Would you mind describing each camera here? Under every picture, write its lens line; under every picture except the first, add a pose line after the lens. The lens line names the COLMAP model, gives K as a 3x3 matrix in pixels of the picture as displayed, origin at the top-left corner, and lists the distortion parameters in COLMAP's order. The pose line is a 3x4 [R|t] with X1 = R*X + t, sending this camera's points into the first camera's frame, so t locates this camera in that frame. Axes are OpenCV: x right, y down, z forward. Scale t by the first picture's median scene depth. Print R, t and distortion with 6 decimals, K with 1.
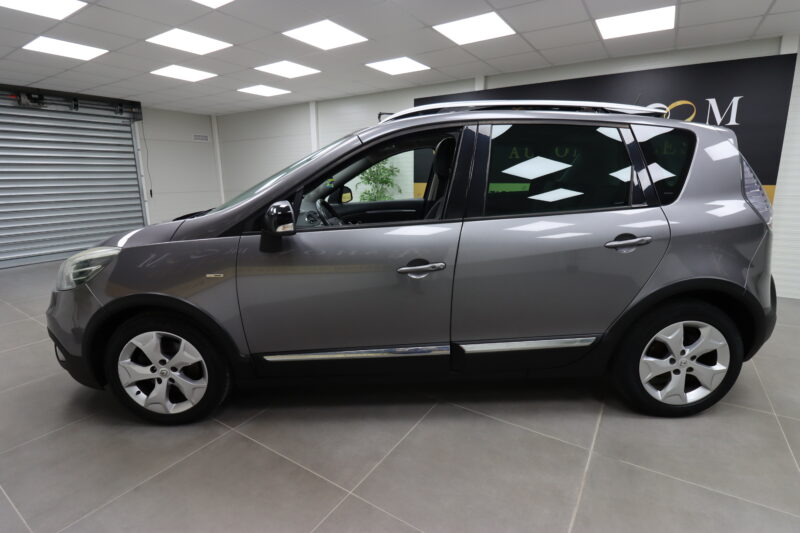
lens RADIAL K [[375.2, 0, 399.3], [0, 375.2, 255.9], [0, 0, 1]] dist [0.000264, -0.008860]
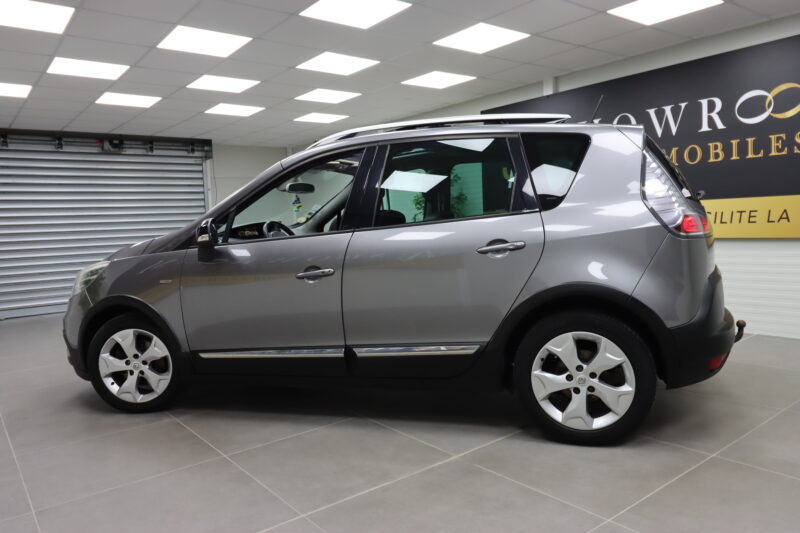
lens RADIAL K [[574.0, 0, 432.0], [0, 574.0, 266.1], [0, 0, 1]] dist [0.007393, 0.004207]
pose [[0.950372, -0.009583, -0.310969, 0.821096], [-0.029453, 0.992265, -0.120594, 0.182931], [0.309720, 0.123768, 0.942738, -0.448209]]
